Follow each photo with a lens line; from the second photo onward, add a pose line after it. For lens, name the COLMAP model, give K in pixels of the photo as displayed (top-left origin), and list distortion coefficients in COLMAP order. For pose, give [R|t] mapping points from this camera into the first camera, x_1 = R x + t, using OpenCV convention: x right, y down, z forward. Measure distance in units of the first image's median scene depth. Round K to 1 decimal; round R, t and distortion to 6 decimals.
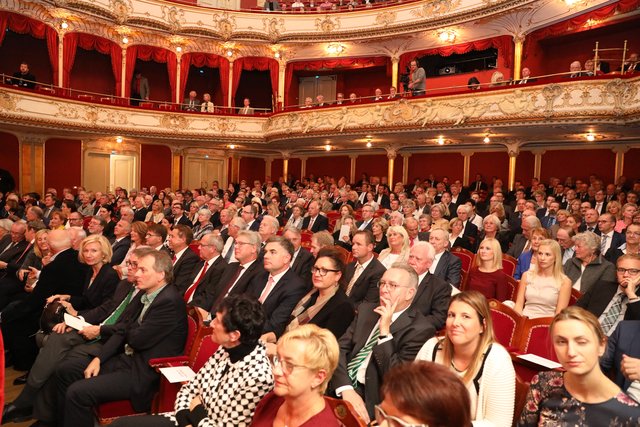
lens RADIAL K [[432.7, 0, 320.6], [0, 432.7, 215.3], [0, 0, 1]] dist [-0.106341, 0.085002]
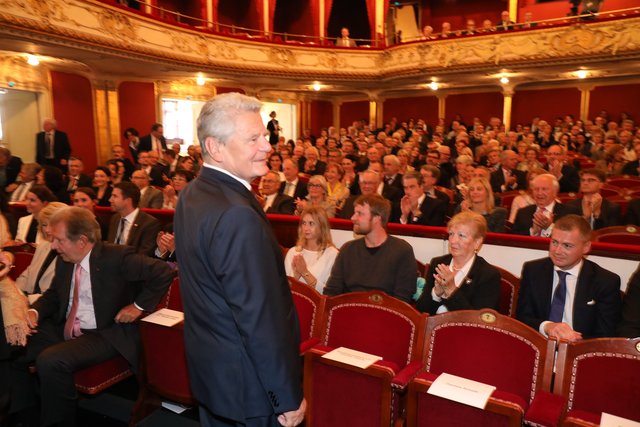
lens RADIAL K [[477.4, 0, 320.0], [0, 477.4, 213.5], [0, 0, 1]] dist [-0.087406, 0.091889]
pose [[0.994124, -0.054783, 0.093358, -0.386825], [0.046009, 0.994540, 0.093671, -0.000907], [-0.097980, -0.088825, 0.991216, 0.067018]]
